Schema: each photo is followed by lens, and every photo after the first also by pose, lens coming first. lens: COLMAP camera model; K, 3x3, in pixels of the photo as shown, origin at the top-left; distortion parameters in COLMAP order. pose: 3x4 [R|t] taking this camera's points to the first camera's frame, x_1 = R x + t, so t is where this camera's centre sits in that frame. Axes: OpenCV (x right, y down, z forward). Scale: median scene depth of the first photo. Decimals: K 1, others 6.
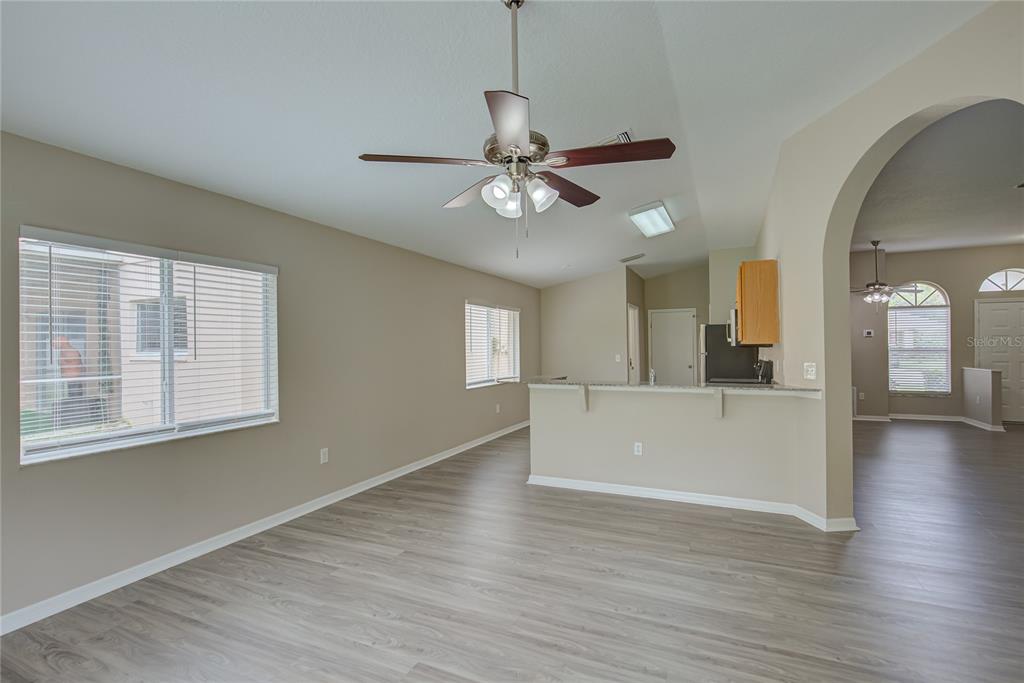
lens RADIAL K [[472.8, 0, 509.1], [0, 472.8, 341.1], [0, 0, 1]] dist [0.000498, -0.000036]
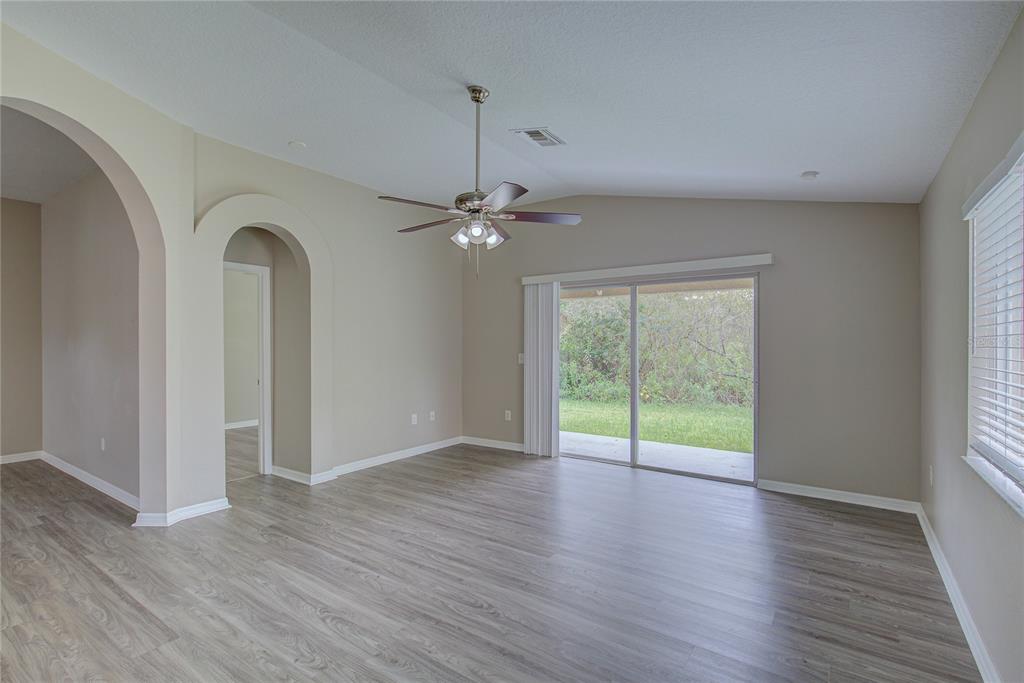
lens RADIAL K [[468.1, 0, 512.0], [0, 468.1, 341.5], [0, 0, 1]] dist [0.001271, 0.000005]
pose [[-0.982703, 0.010652, 0.184881, -0.283661], [0.008356, 0.999878, -0.013194, 0.029391], [-0.184999, -0.011421, -0.982672, 1.959623]]
